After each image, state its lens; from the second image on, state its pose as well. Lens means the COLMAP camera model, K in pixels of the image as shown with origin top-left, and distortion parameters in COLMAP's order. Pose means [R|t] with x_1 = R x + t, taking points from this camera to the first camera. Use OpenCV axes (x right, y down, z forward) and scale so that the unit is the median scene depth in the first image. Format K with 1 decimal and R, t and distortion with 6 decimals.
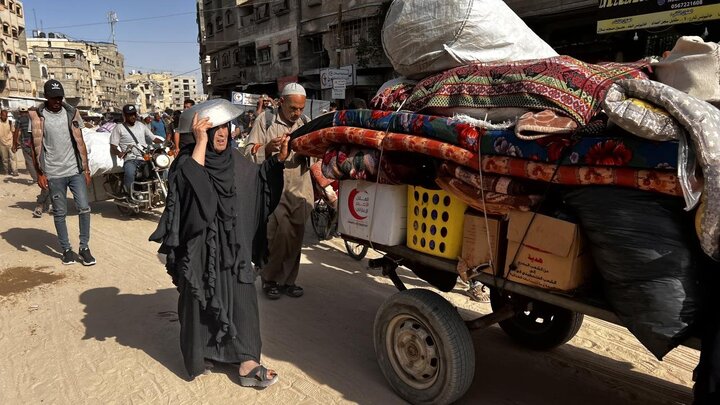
lens RADIAL K [[515.6, 0, 360.0], [0, 515.6, 202.5], [0, 0, 1]] dist [0.004401, -0.031595]
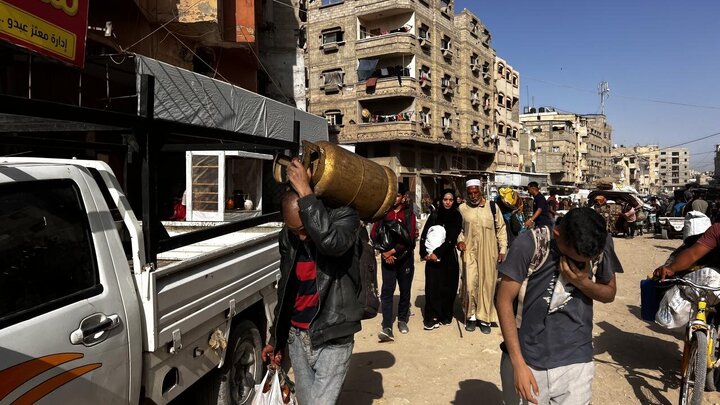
lens RADIAL K [[515.6, 0, 360.0], [0, 515.6, 202.5], [0, 0, 1]] dist [0.004401, -0.031595]
pose [[0.659910, 0.028786, -0.750793, -0.089748], [-0.137424, 0.987033, -0.082945, -0.023991], [0.738670, 0.157913, 0.655309, 0.133279]]
